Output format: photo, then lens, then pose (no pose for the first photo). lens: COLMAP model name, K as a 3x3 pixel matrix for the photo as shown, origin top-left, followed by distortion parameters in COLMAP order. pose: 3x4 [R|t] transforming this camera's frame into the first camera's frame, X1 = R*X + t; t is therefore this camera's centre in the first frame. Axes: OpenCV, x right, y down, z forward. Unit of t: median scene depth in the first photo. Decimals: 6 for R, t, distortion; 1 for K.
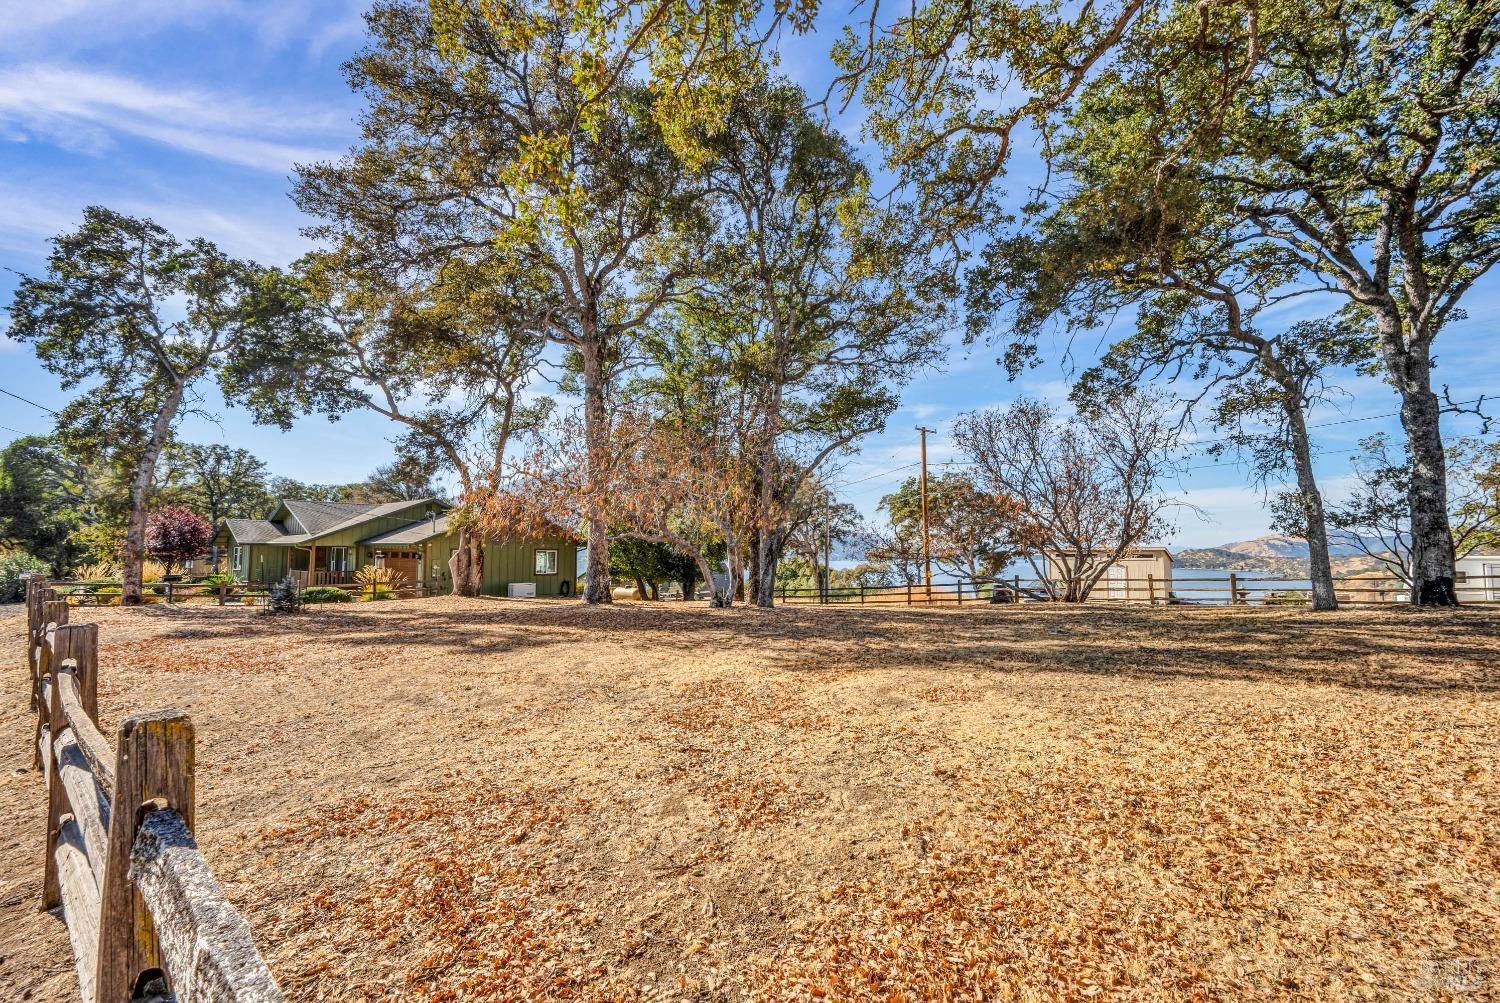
lens RADIAL K [[622.6, 0, 762.1], [0, 622.6, 513.0], [0, 0, 1]] dist [0.004526, 0.000347]
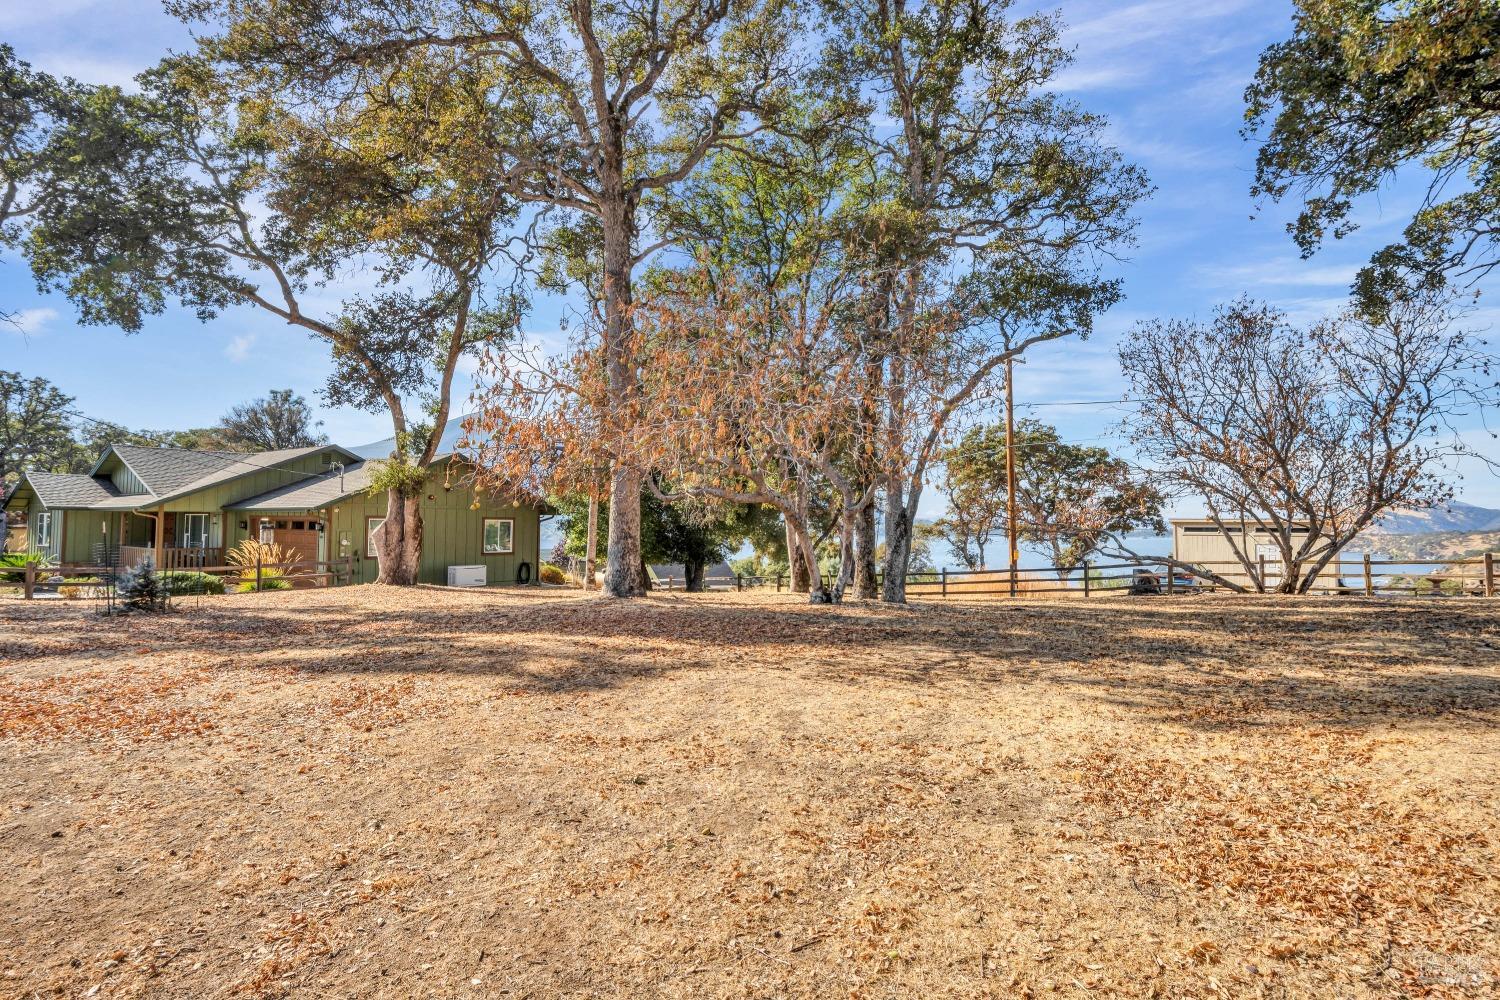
lens RADIAL K [[778.6, 0, 740.5], [0, 778.6, 492.8], [0, 0, 1]] dist [0.000747, 0.002386]
pose [[0.998826, 0.005629, 0.048105, -0.148944], [-0.006490, 0.999821, 0.017749, 0.015534], [-0.047996, -0.018041, 0.998685, 0.136736]]
